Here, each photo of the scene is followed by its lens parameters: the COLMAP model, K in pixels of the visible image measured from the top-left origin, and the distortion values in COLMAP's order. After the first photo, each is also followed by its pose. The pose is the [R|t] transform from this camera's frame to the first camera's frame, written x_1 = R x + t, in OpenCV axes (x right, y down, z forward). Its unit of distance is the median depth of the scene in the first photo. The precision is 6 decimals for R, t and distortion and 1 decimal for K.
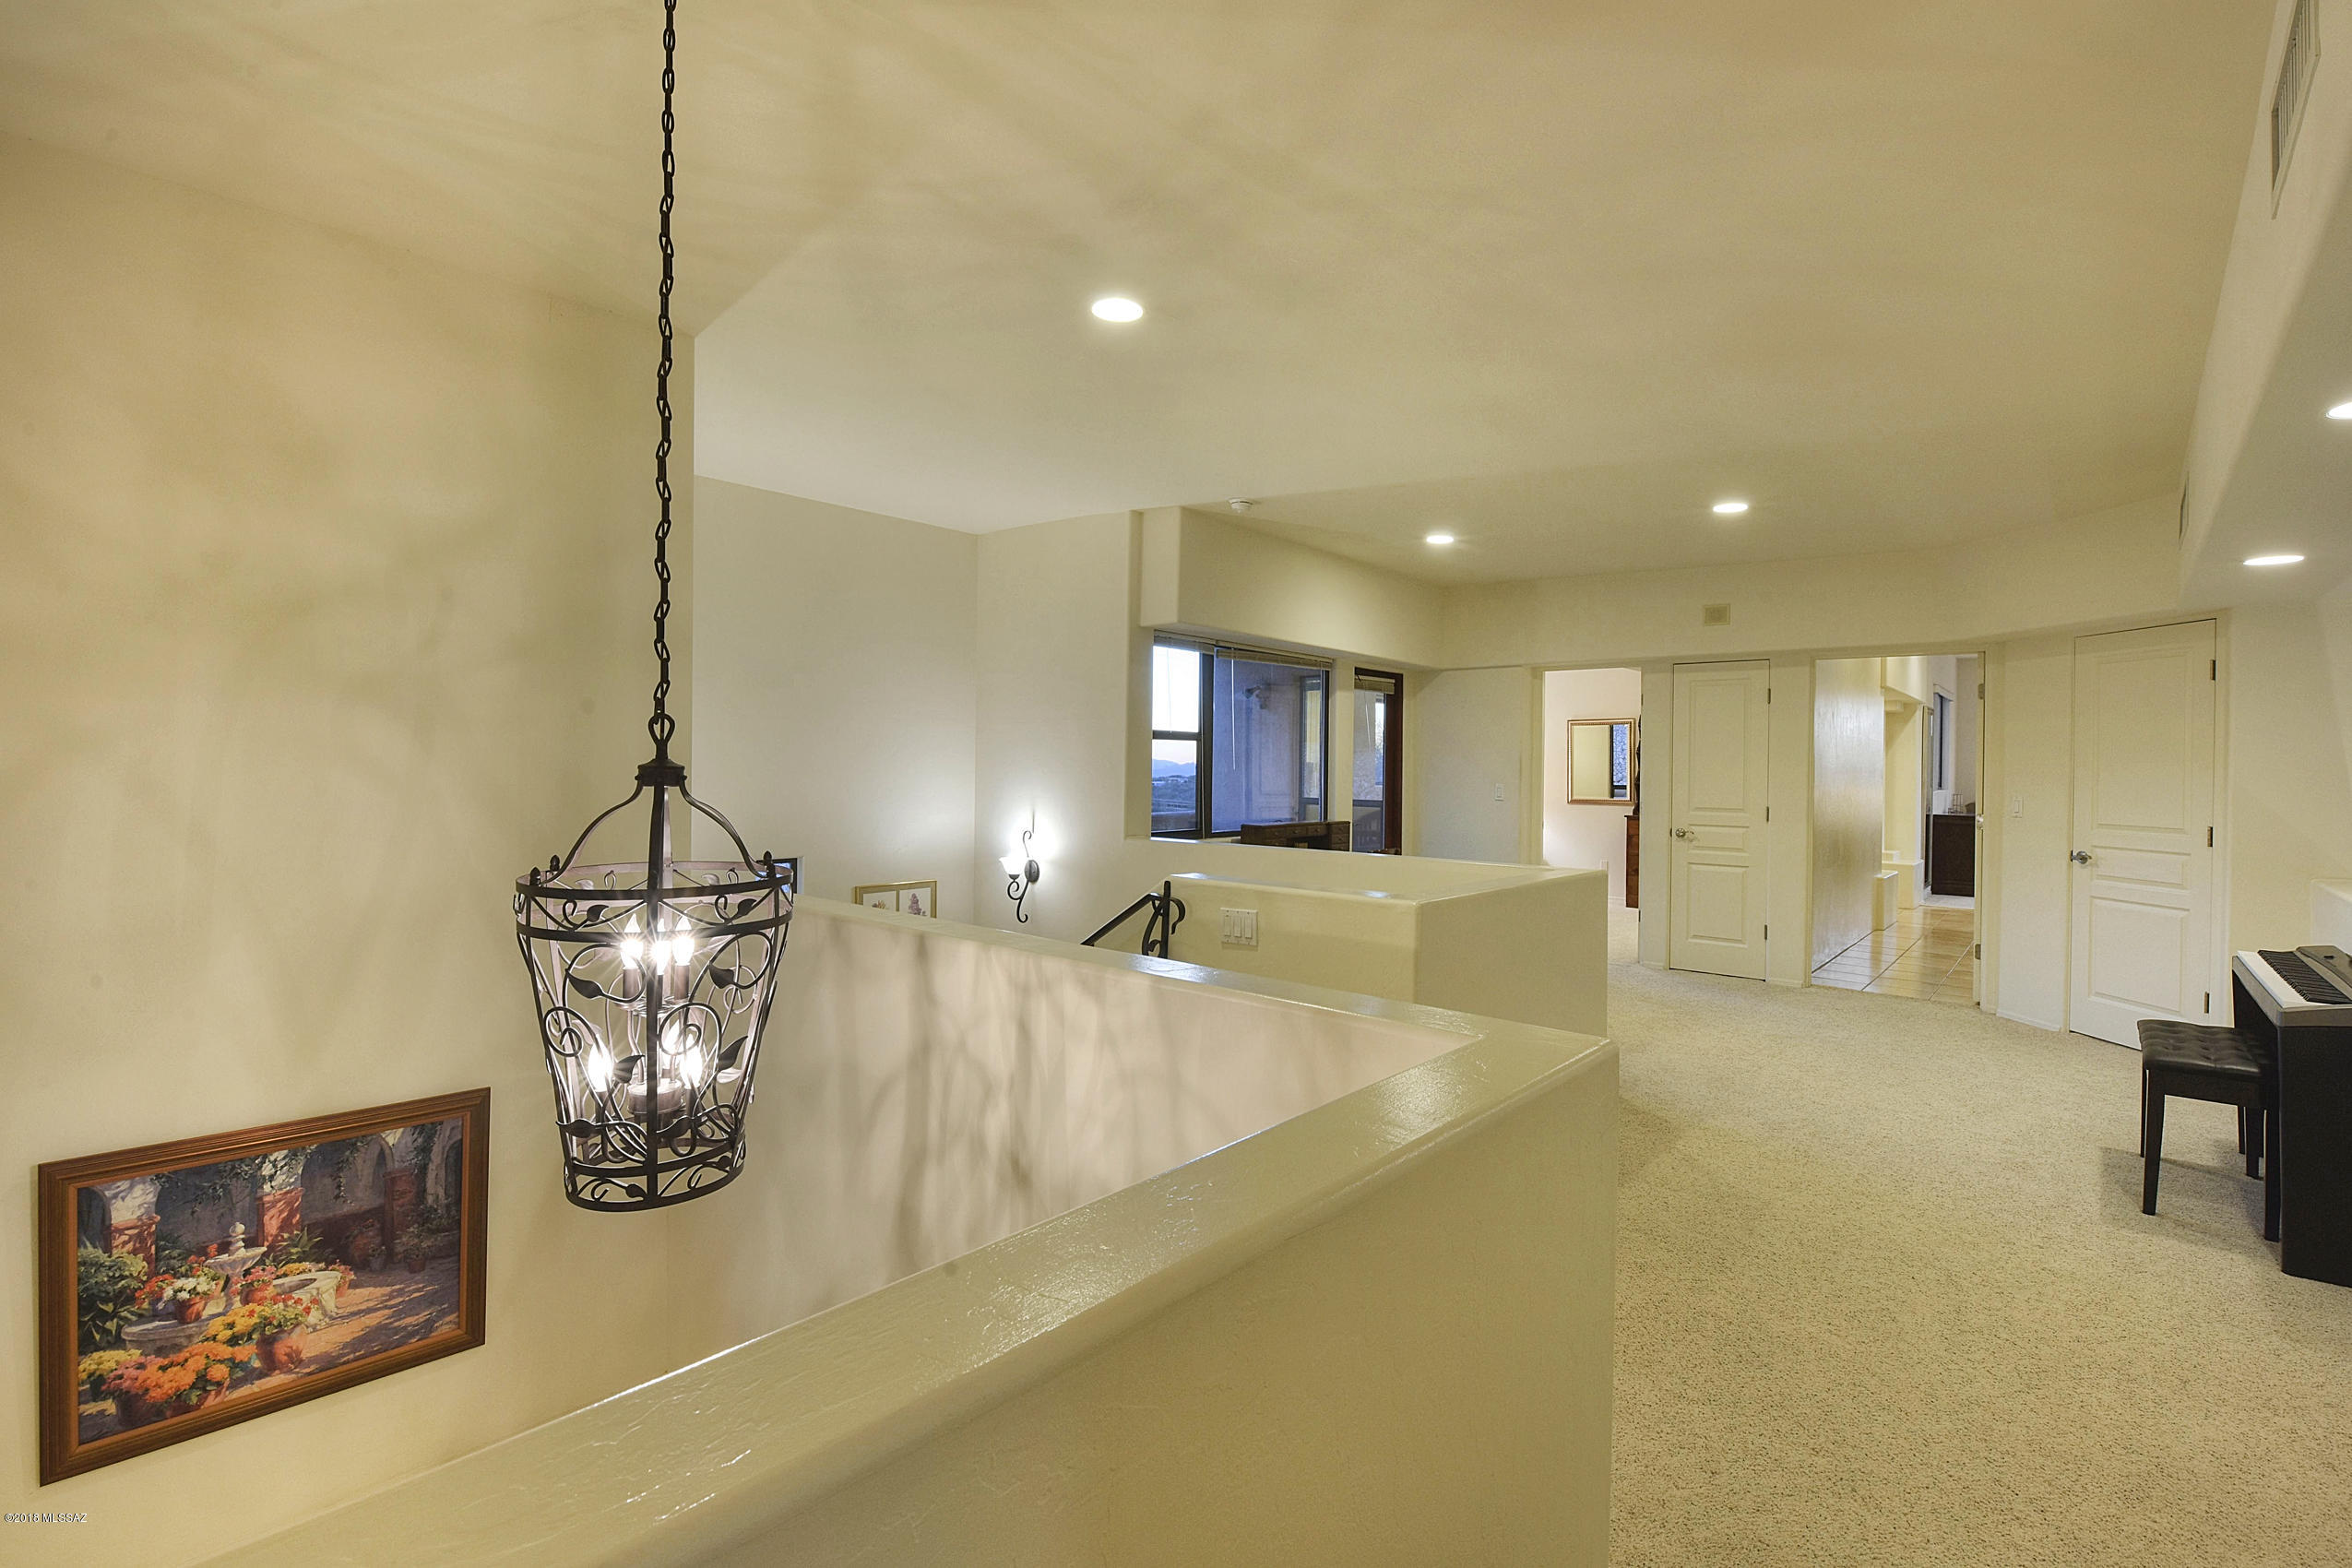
lens RADIAL K [[1055.4, 0, 1169.0], [0, 1055.4, 773.4], [0, 0, 1]] dist [-0.019674, -0.001462]
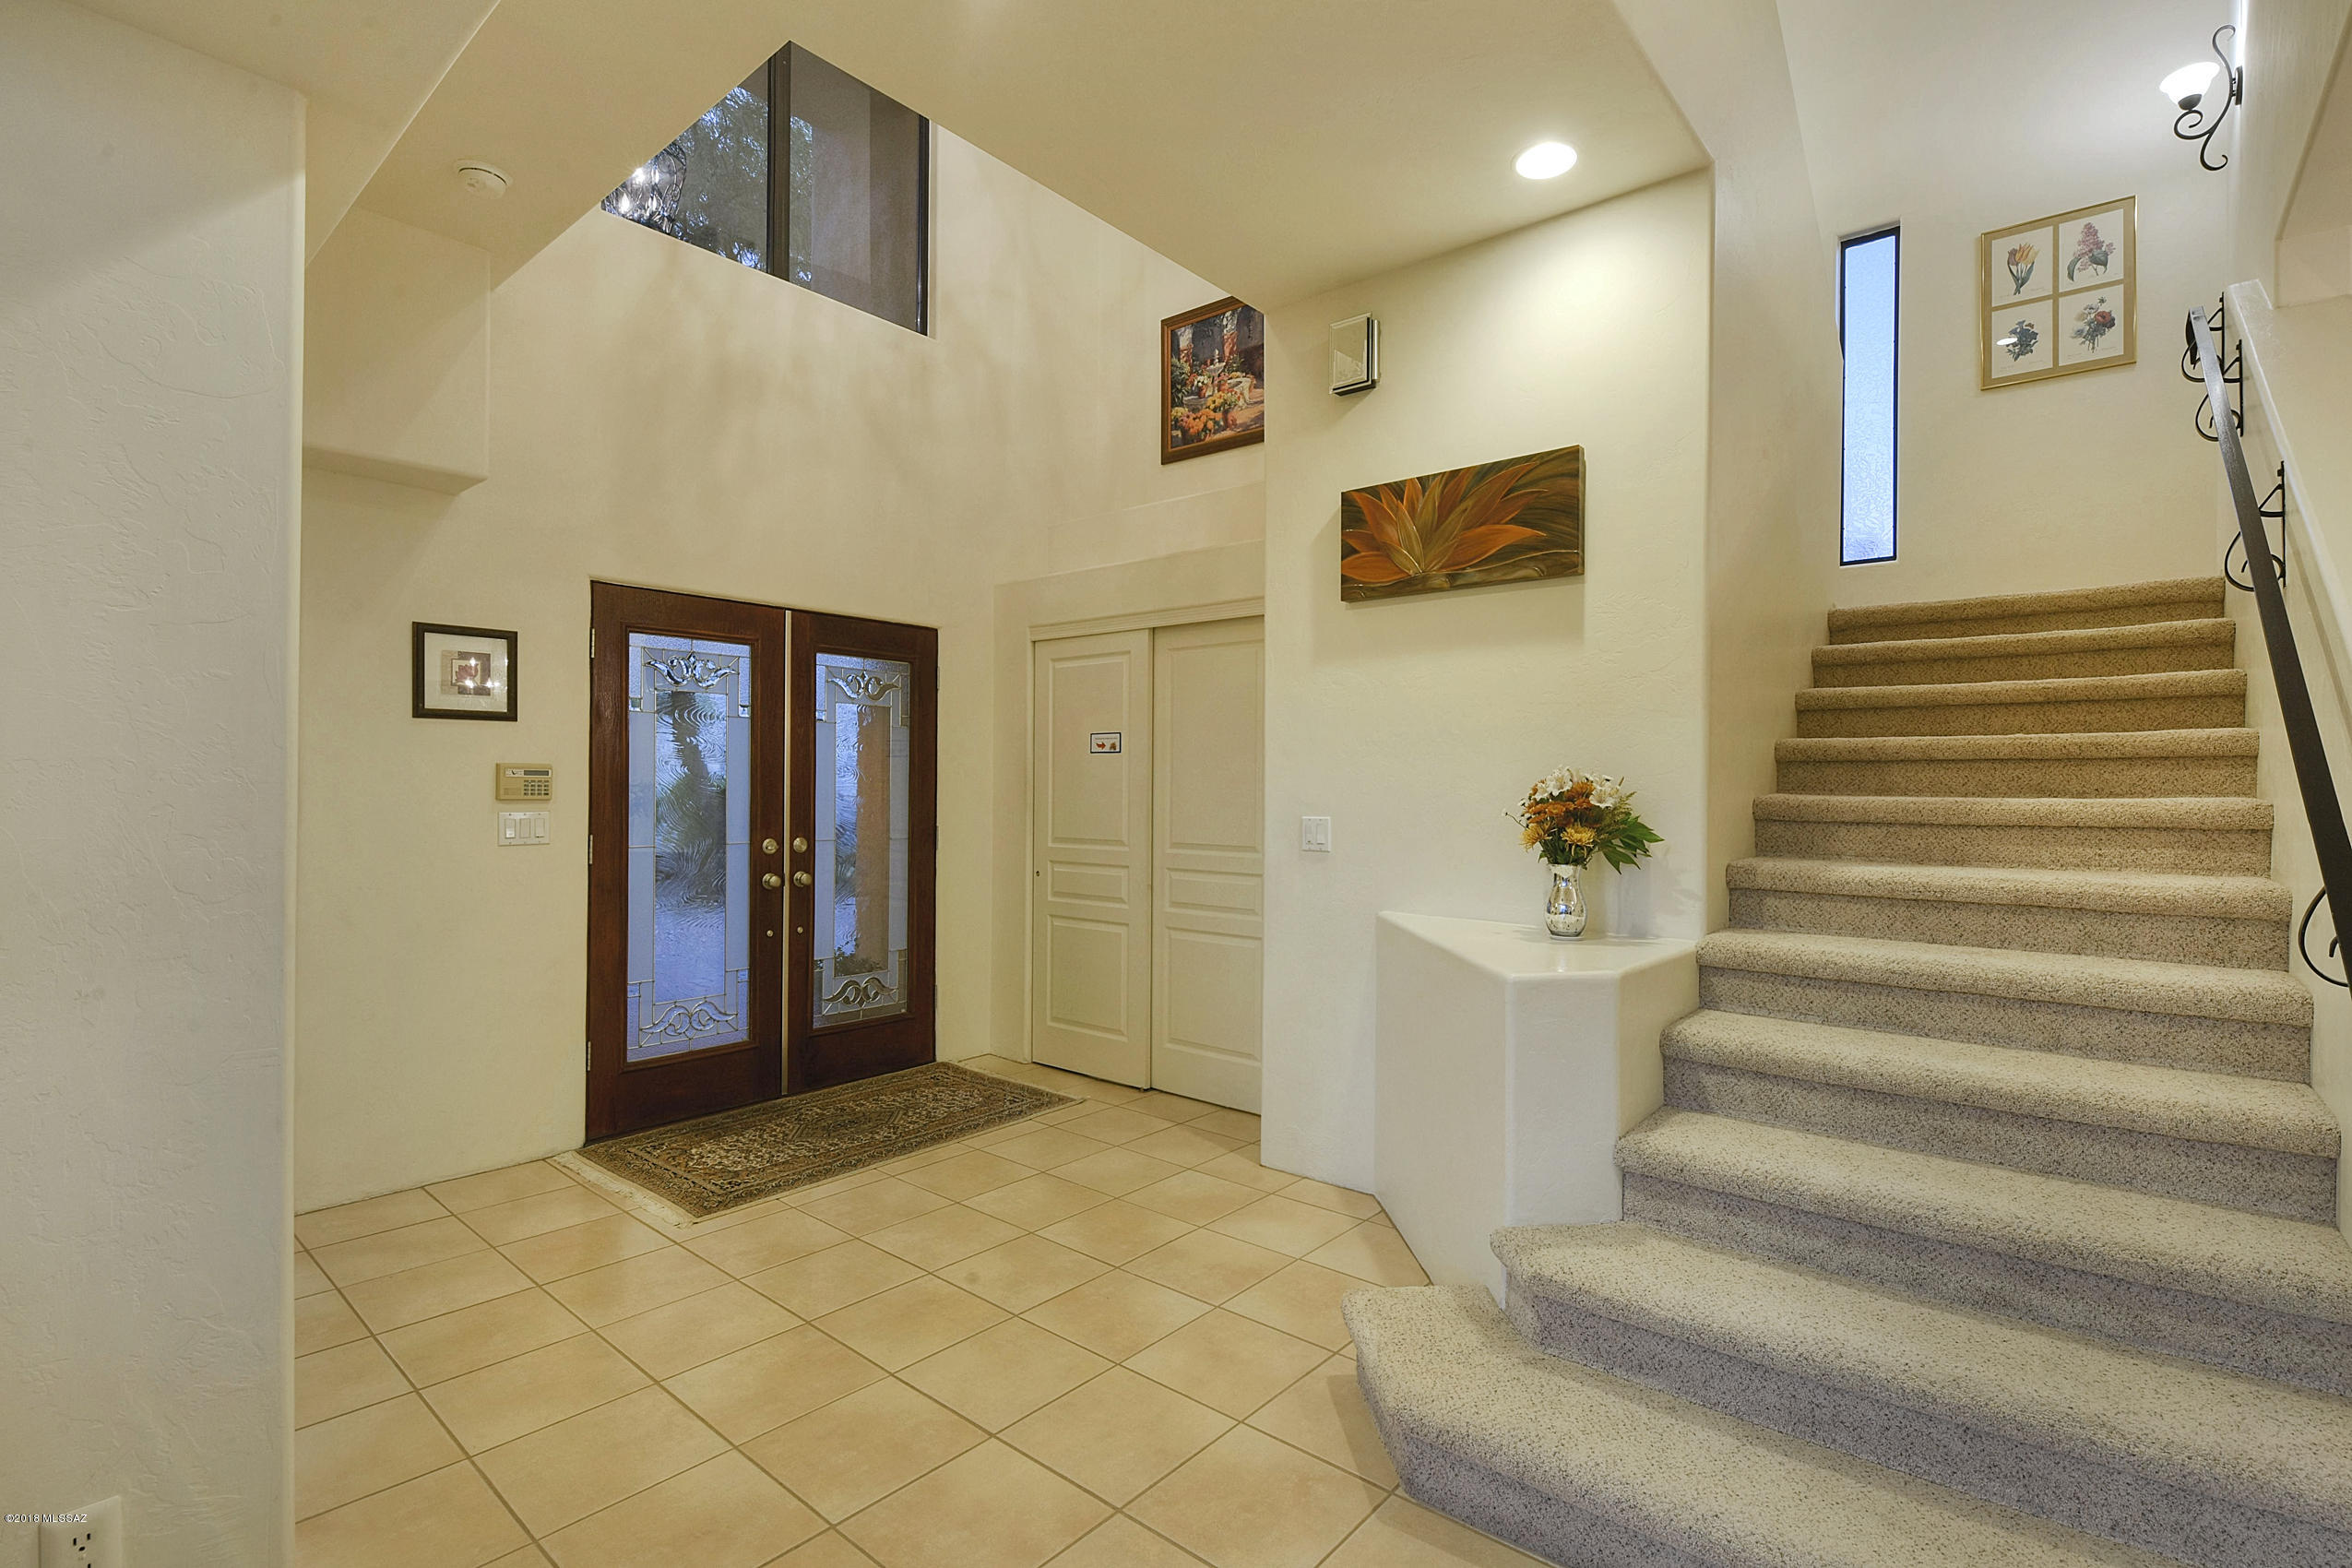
lens RADIAL K [[1055.4, 0, 1272.7], [0, 1055.4, 799.3], [0, 0, 1]] dist [-0.019674, -0.001462]
pose [[0.071252, -0.013451, -0.997368, 1.085943], [0.006014, 0.999897, -0.013055, 1.316598], [0.997440, -0.005068, 0.071325, 0.960831]]
